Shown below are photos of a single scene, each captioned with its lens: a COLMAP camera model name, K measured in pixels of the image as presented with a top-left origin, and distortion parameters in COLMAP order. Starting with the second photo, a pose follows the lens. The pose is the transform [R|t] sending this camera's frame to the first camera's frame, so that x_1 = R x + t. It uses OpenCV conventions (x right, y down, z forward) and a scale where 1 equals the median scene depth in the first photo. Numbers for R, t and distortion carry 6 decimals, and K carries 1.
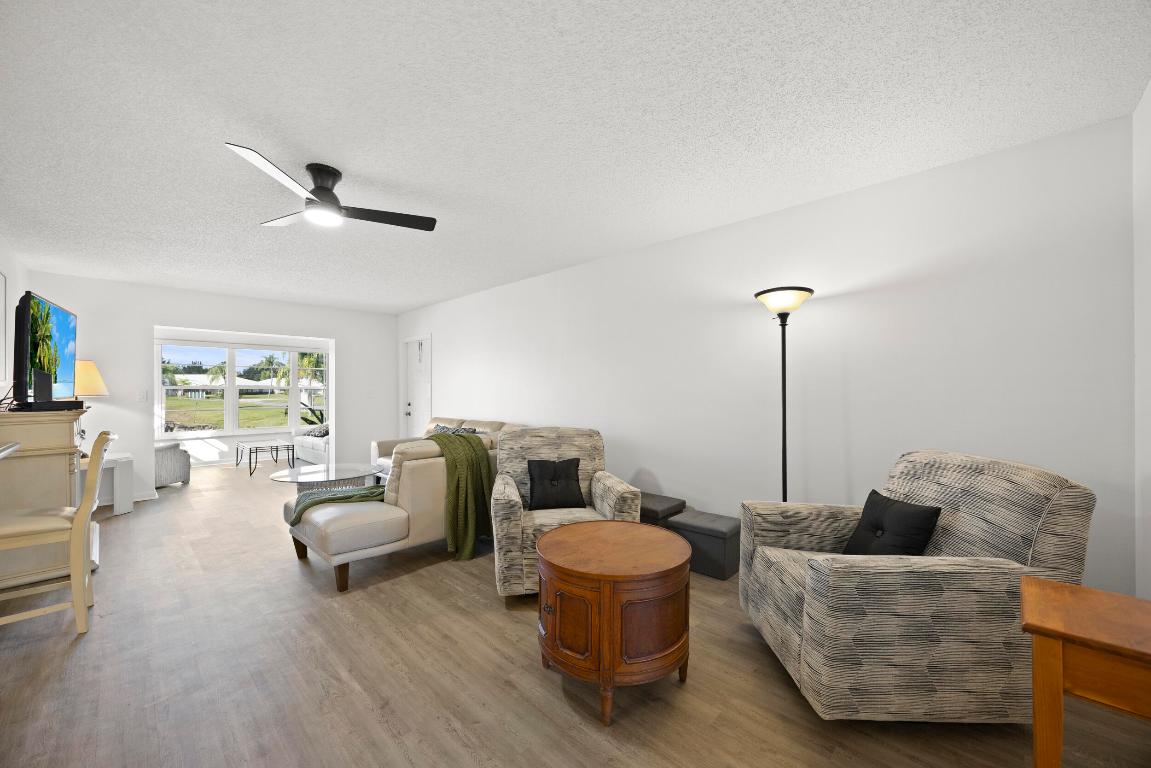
lens RADIAL K [[441.0, 0, 571.9], [0, 441.0, 392.1], [0, 0, 1]] dist [-0.001664, 0.000164]
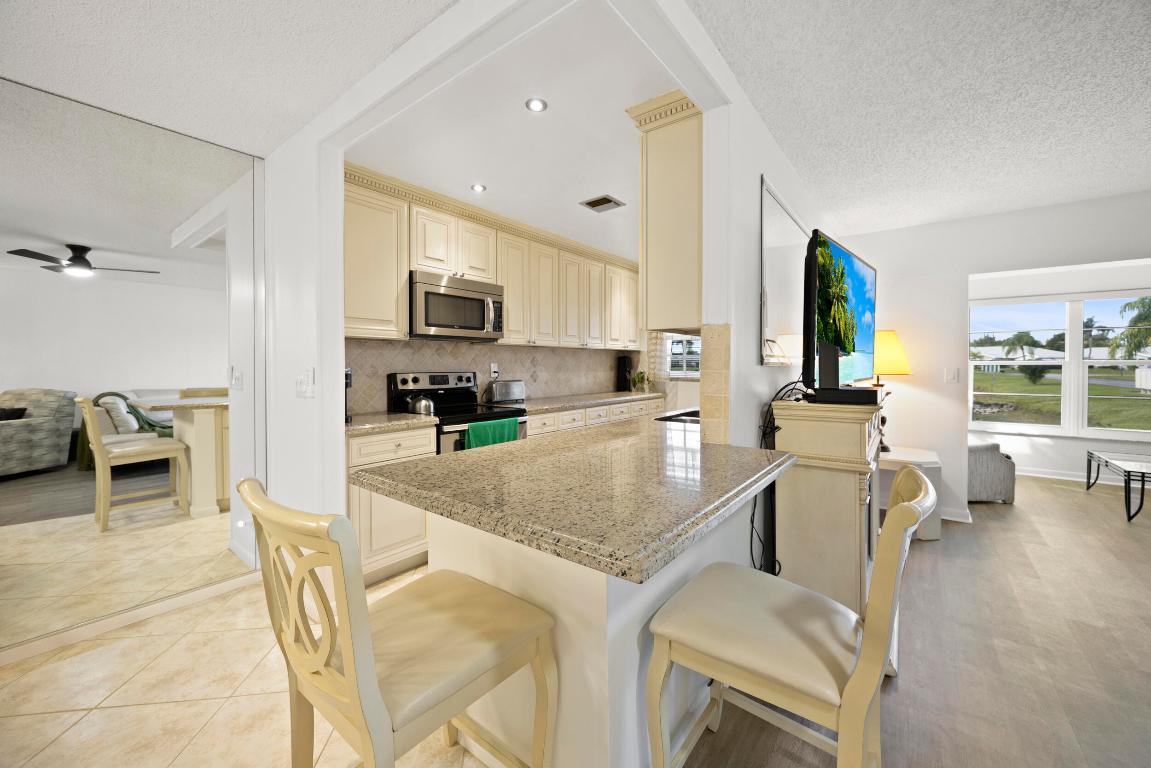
lens RADIAL K [[436.5, 0, 581.3], [0, 436.5, 367.1], [0, 0, 1]] dist [-0.001083, -0.000622]
pose [[0.113931, 0.005797, -0.993472, -0.317096], [-0.002400, 0.999982, 0.005559, -0.007565], [0.993486, 0.001751, 0.113943, 0.297934]]
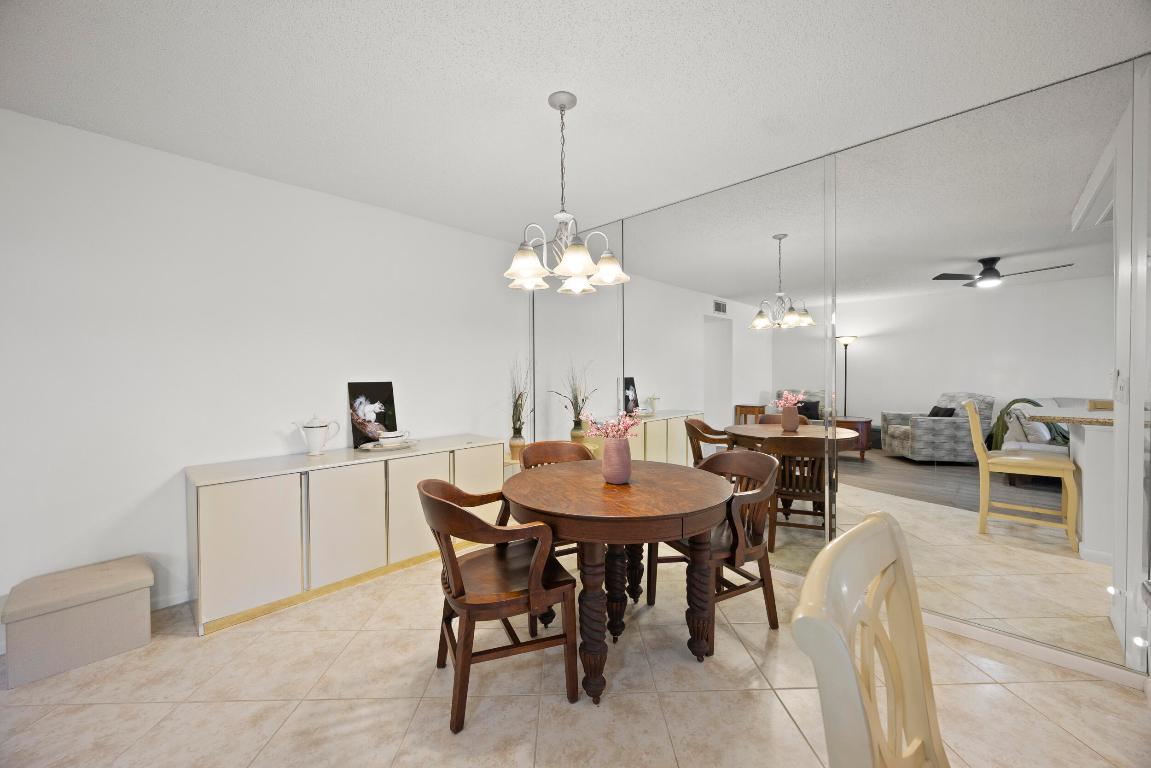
lens RADIAL K [[441.0, 0, 581.5], [0, 441.0, 381.1], [0, 0, 1]] dist [-0.001664, 0.000164]
pose [[-0.999800, 0.006231, -0.018998, -0.412937], [0.005920, 0.999849, 0.016366, -0.003650], [0.019098, 0.016250, -0.999686, 0.315699]]
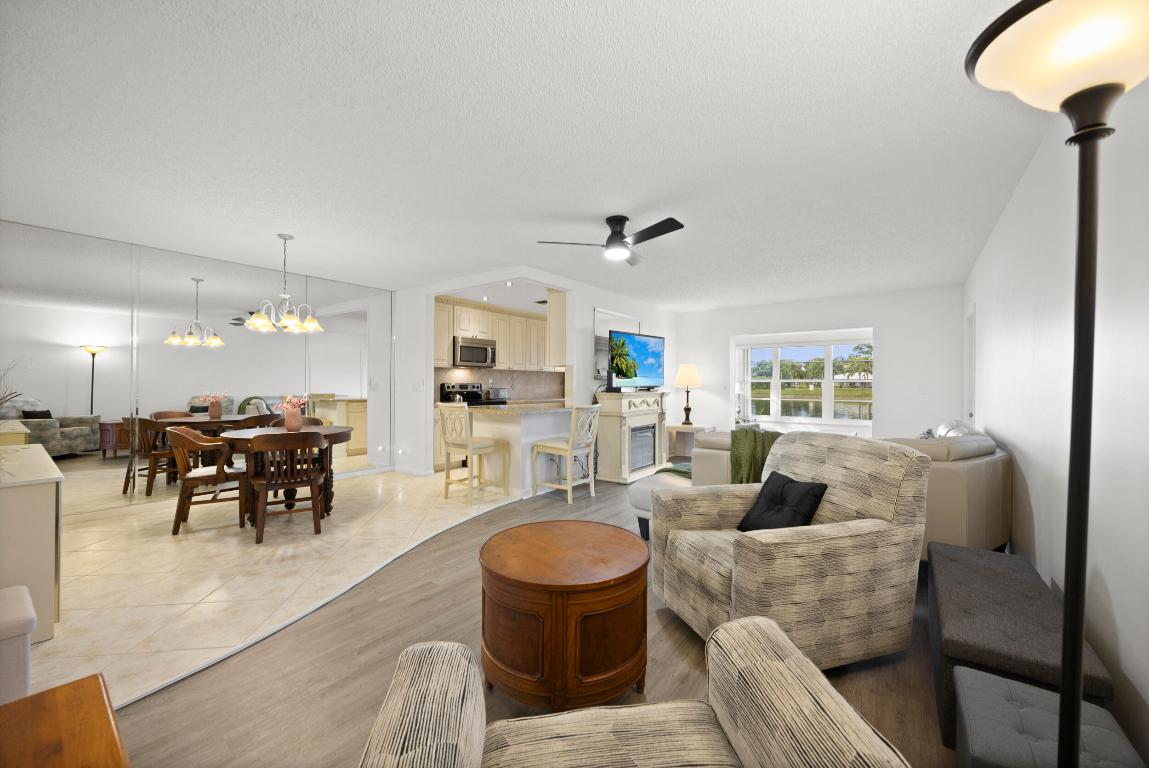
lens RADIAL K [[440.2, 0, 578.5], [0, 440.2, 383.1], [0, 0, 1]] dist [-0.001664, 0.000164]
pose [[0.135298, -0.000942, -0.990804, 0.358243], [-0.006609, 0.999976, -0.001853, 0.003346], [0.990783, 0.006799, 0.135289, 0.323505]]
